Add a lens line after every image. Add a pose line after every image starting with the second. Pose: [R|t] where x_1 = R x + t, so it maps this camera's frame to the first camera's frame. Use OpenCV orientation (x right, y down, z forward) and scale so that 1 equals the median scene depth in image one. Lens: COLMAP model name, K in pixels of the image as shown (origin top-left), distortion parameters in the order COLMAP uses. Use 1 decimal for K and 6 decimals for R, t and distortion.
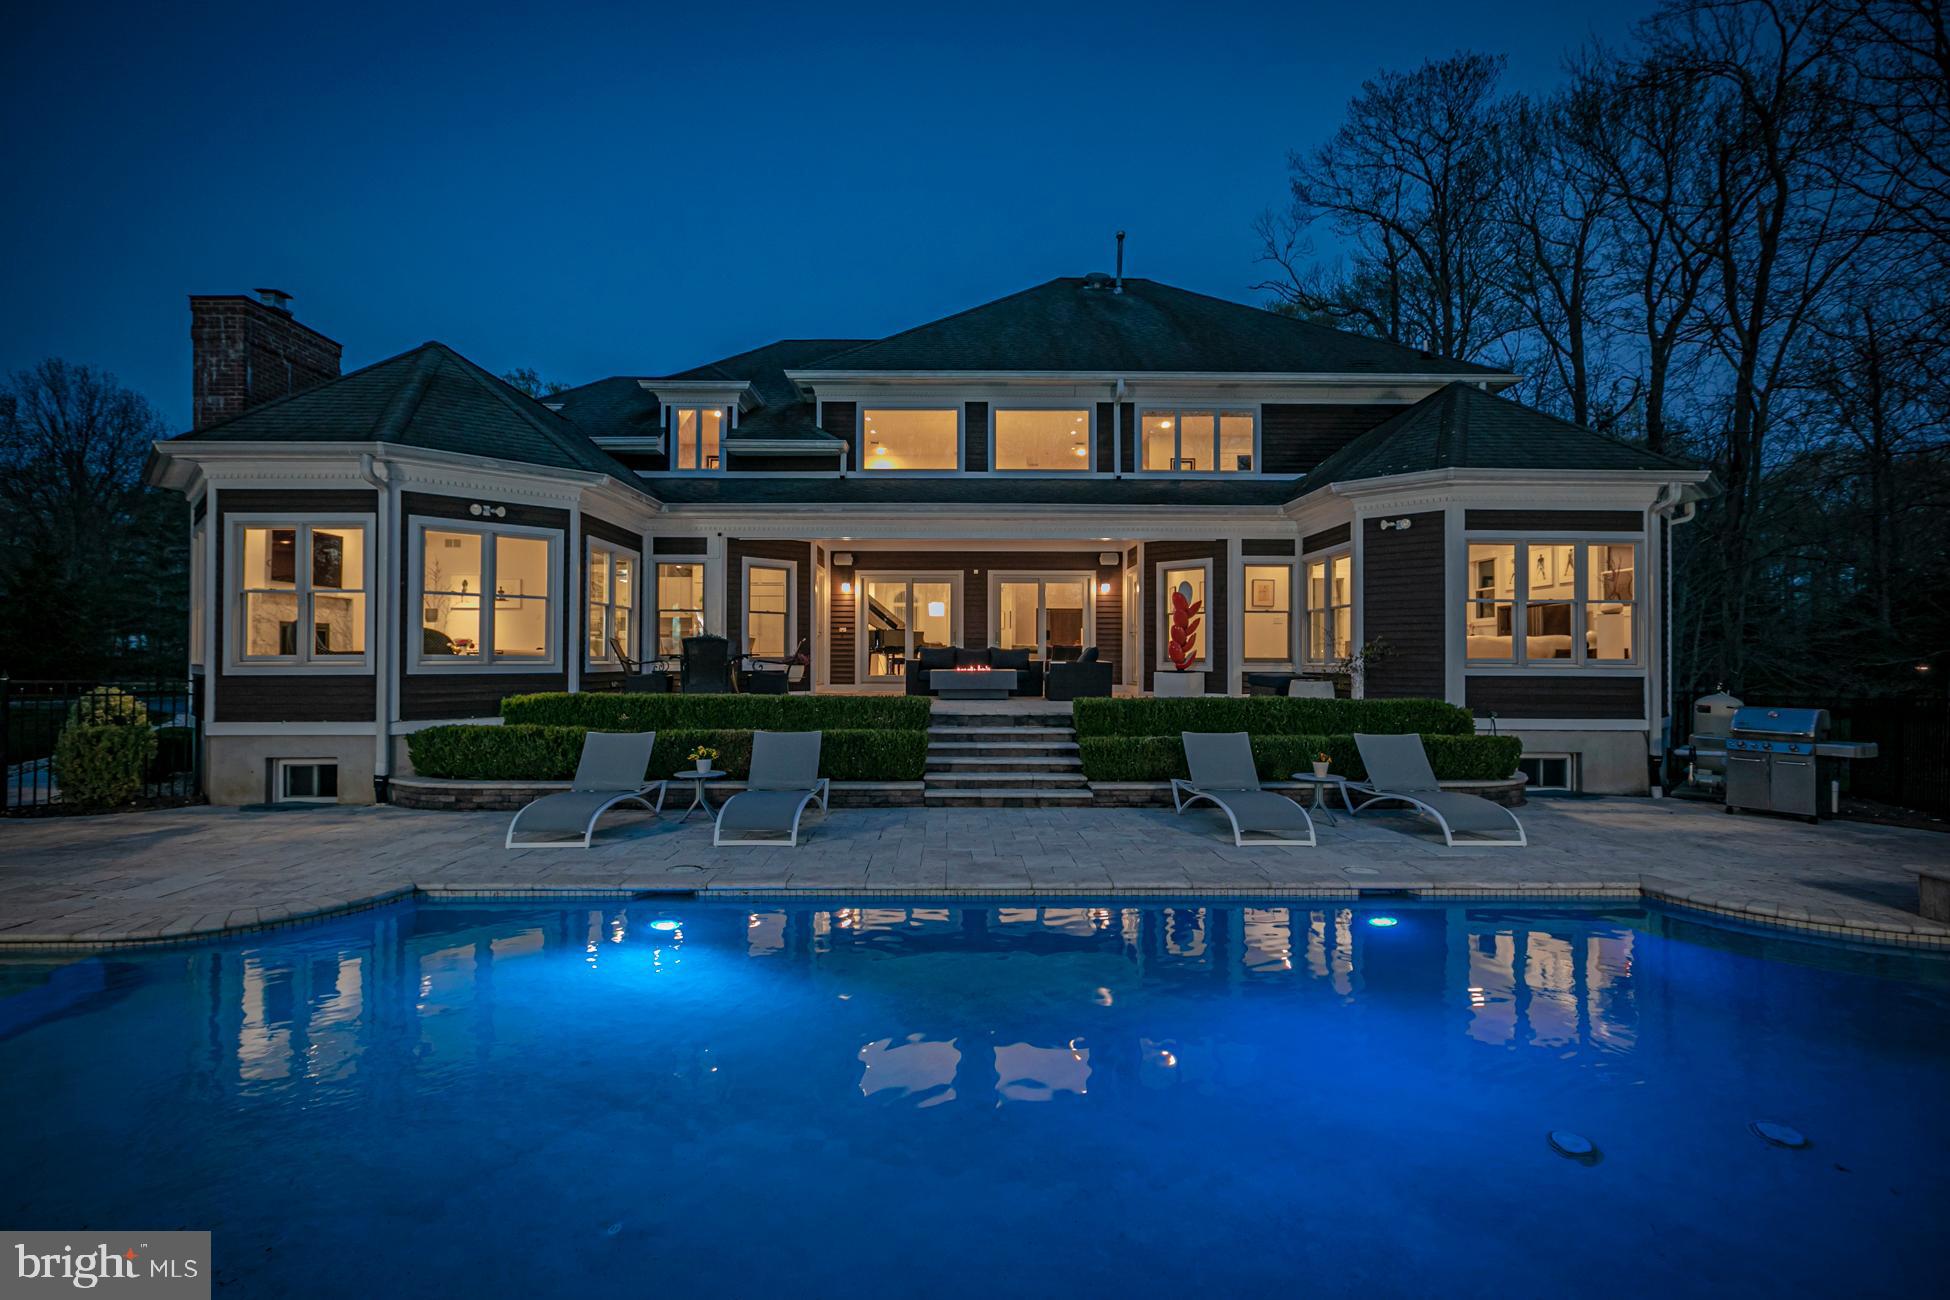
lens RADIAL K [[883.4, 0, 975.0], [0, 883.4, 650.0], [0, 0, 1]] dist [0.001414, 0.000249]
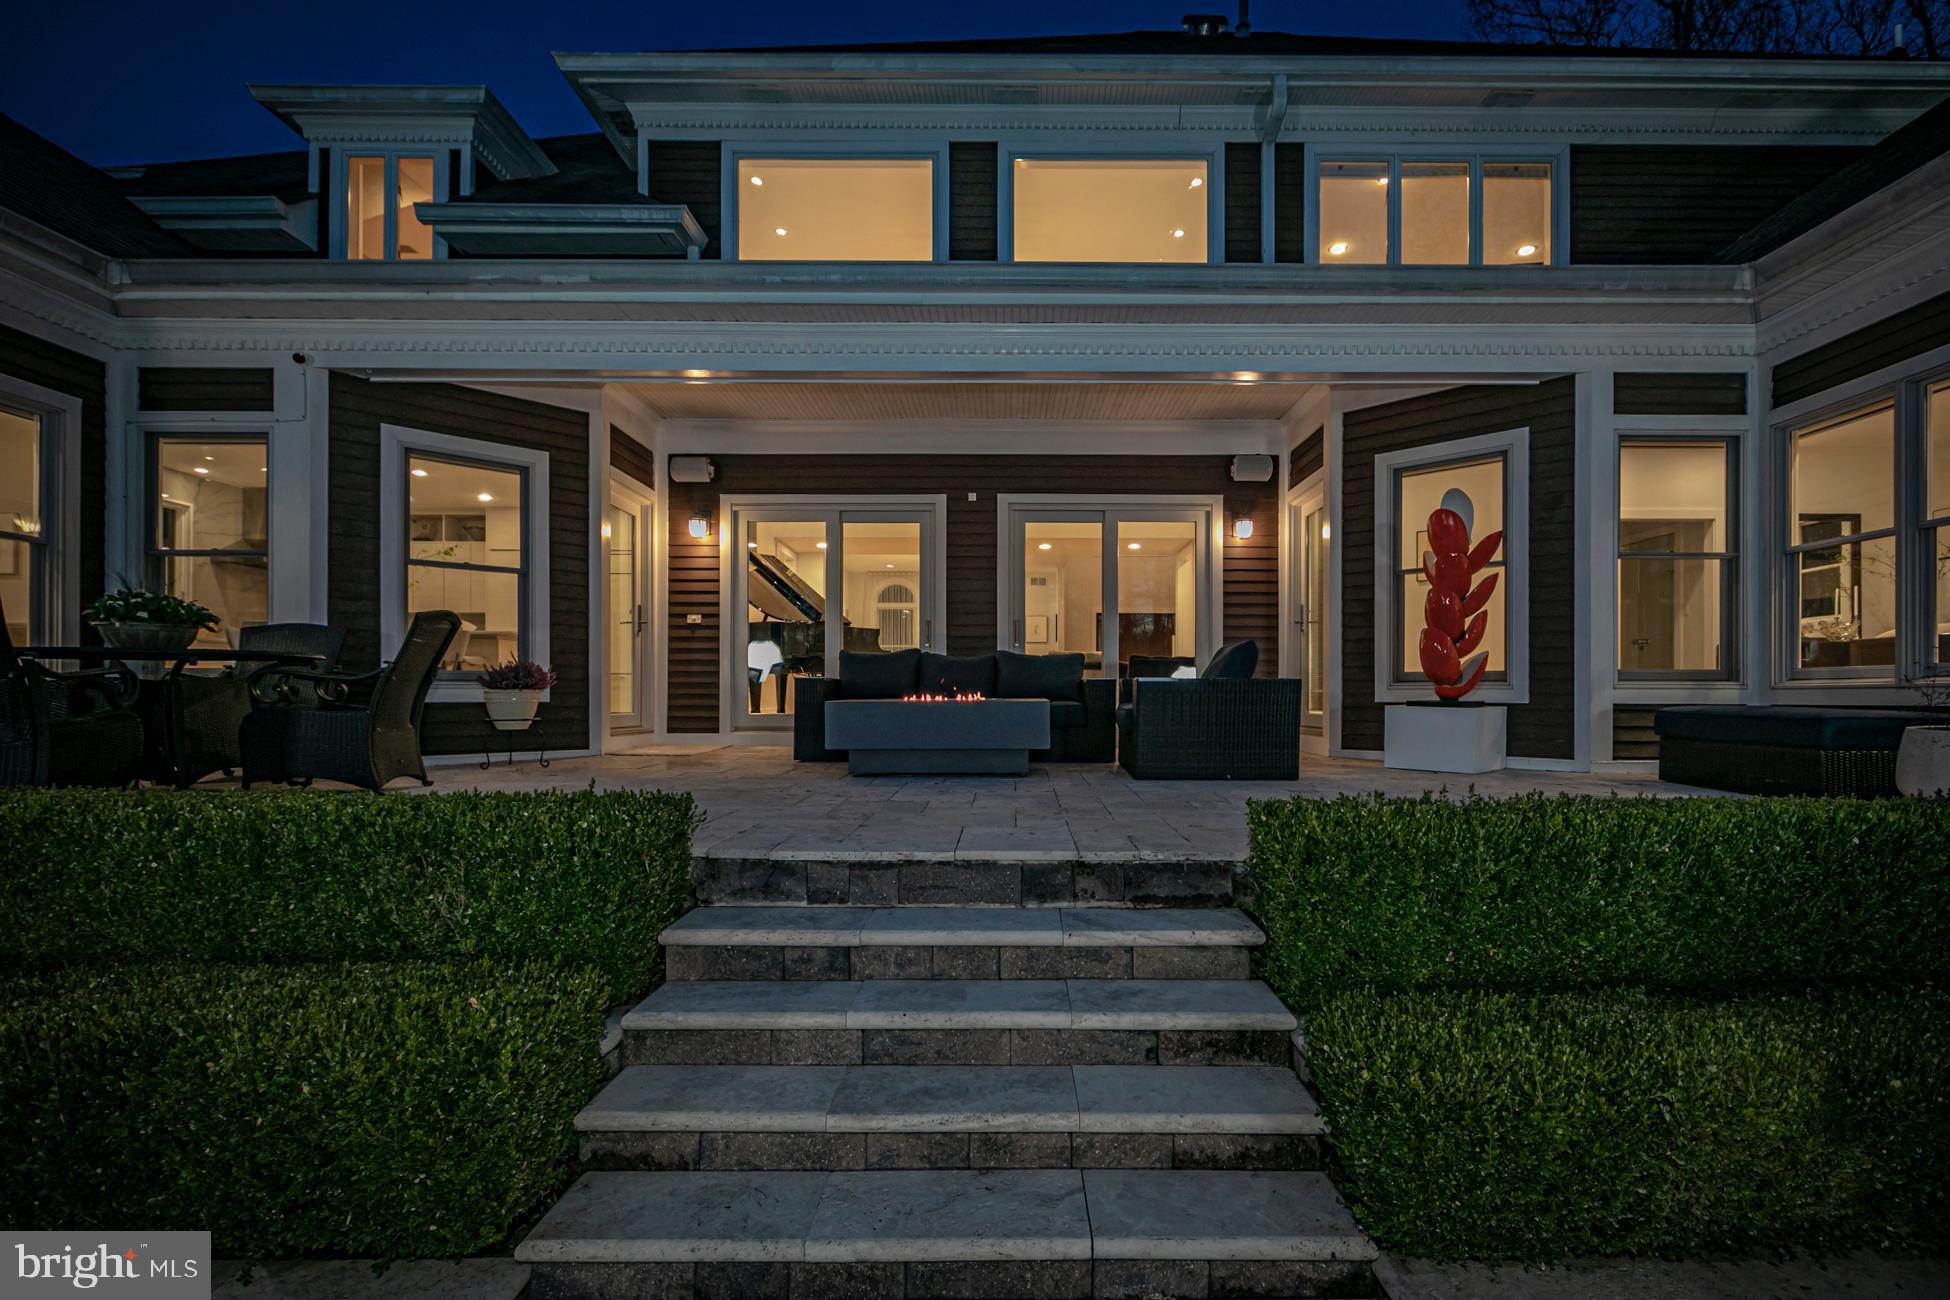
lens RADIAL K [[937.6, 0, 1022.9], [0, 937.6, 697.4], [0, 0, 1]] dist [-0.002195, -0.000031]
pose [[0.999979, -0.001088, -0.006465, 0.034838], [0.001160, 0.999938, 0.011064, 0.015772], [0.006452, -0.011072, 0.999918, 0.545689]]
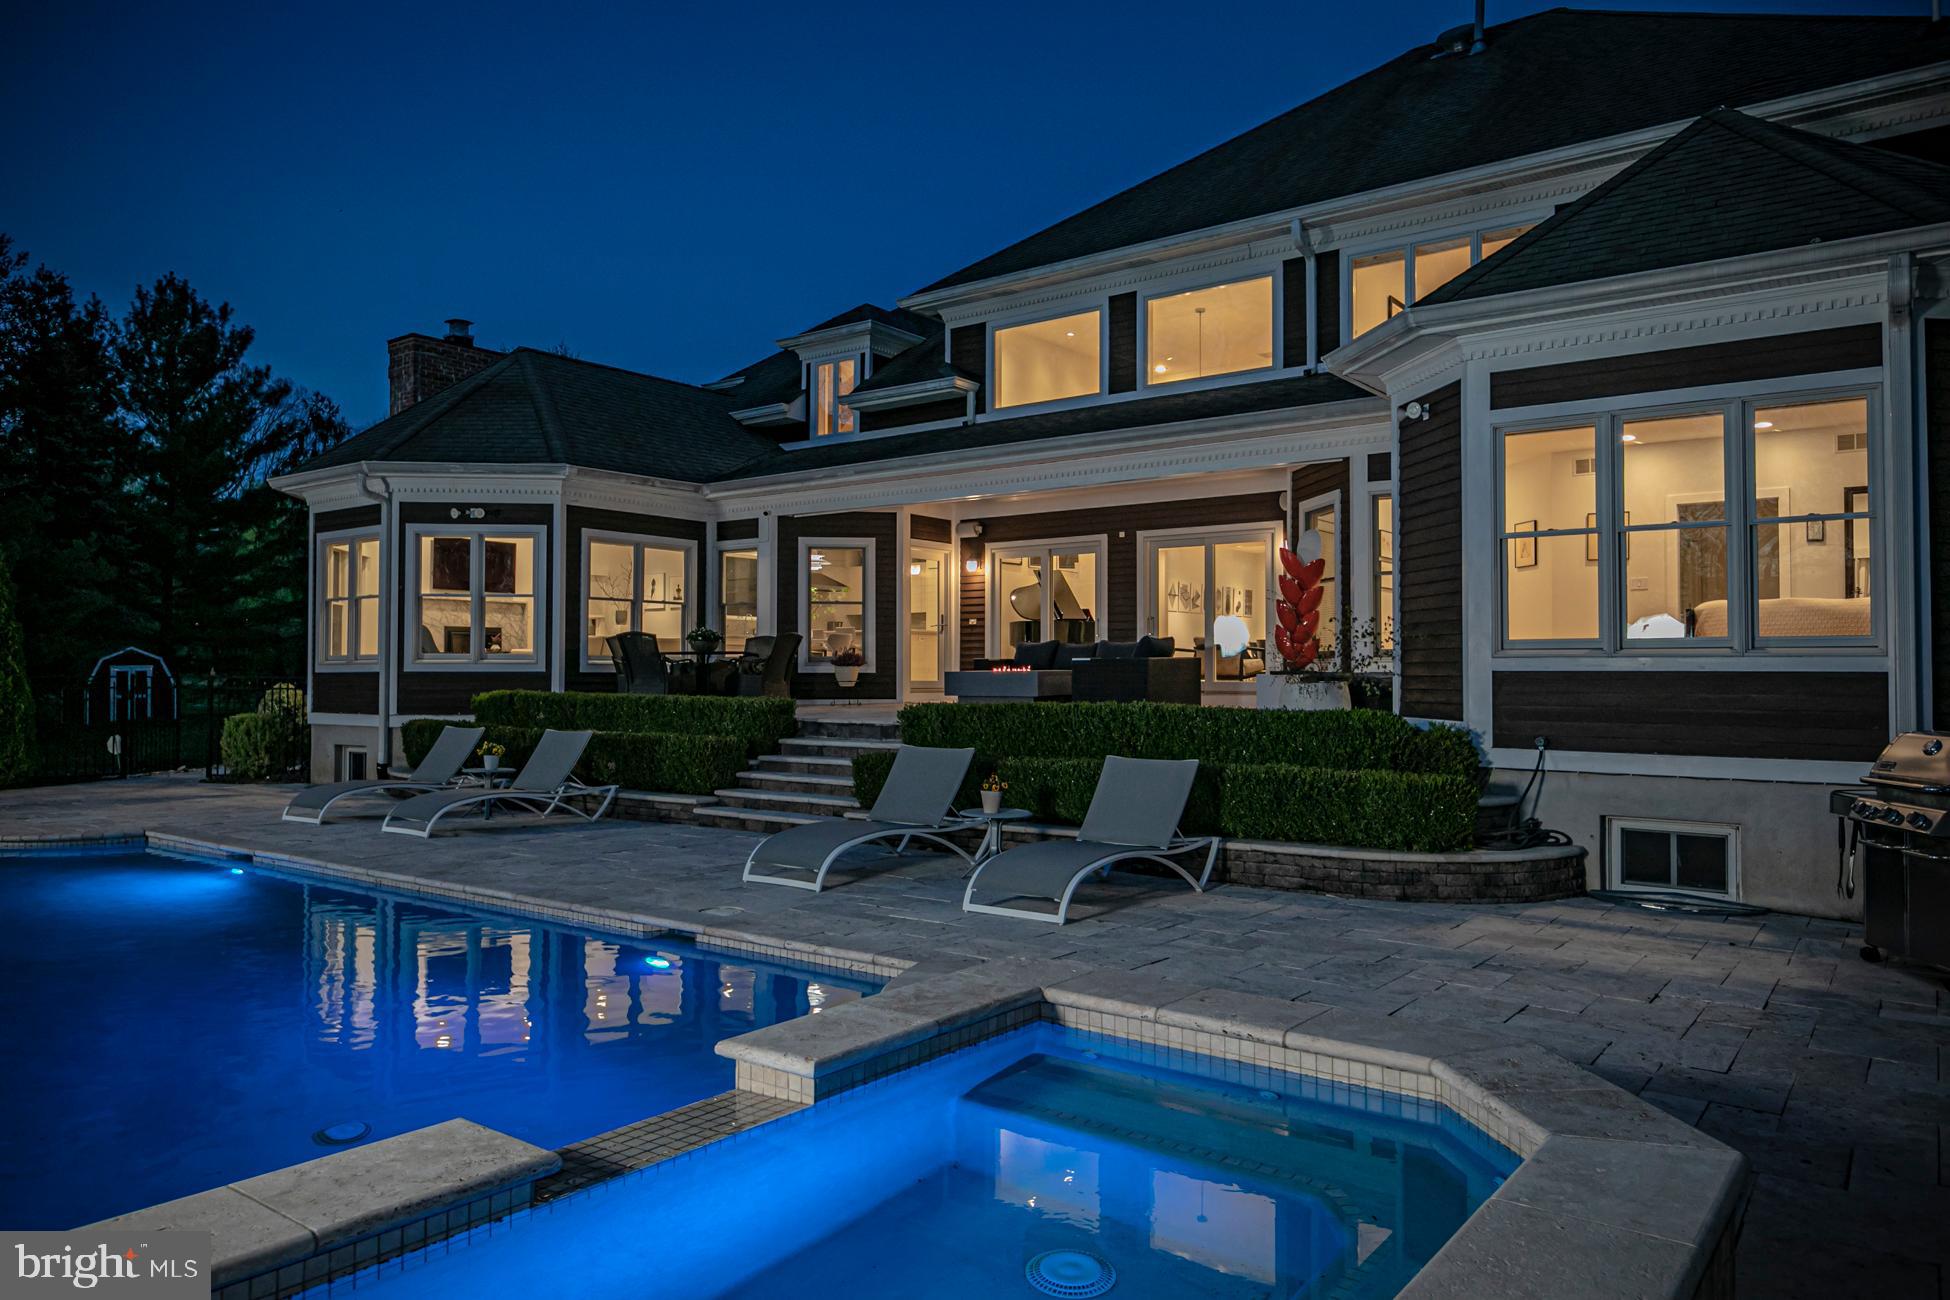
lens RADIAL K [[1330.1, 0, 975.0], [0, 1330.1, 650.0], [0, 0, 1]] dist [0.006291, 0.001402]
pose [[0.784981, -0.012746, -0.619389, 0.625579], [0.005929, 0.999897, -0.013061, 0.018278], [0.619492, 0.006580, 0.784975, 0.107594]]
